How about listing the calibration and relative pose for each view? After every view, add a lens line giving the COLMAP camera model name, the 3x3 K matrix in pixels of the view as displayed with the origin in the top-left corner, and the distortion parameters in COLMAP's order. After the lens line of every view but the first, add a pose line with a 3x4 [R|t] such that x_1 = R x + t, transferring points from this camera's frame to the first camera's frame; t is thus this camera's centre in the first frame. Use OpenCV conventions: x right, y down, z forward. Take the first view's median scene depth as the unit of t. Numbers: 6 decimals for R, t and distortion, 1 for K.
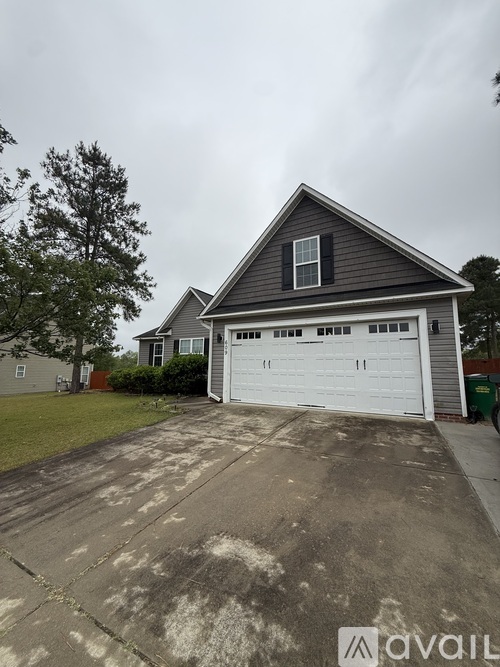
lens RADIAL K [[267.9, 0, 250.2], [0, 267.9, 334.2], [0, 0, 1]] dist [0.000909, -0.000030]
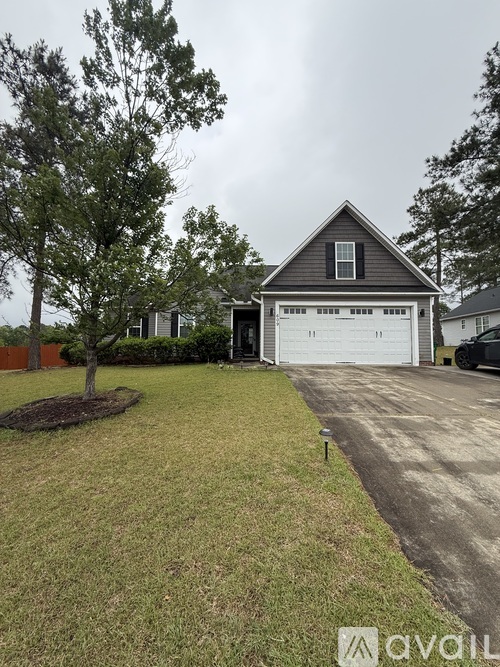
lens RADIAL K [[267.9, 0, 249.7], [0, 267.9, 332.8], [0, 0, 1]] dist [0.000909, -0.000030]
pose [[0.881335, 0.021386, 0.472007, -0.858413], [-0.056709, 0.996542, 0.060736, 0.046120], [-0.469076, -0.080296, 0.879500, -0.009258]]
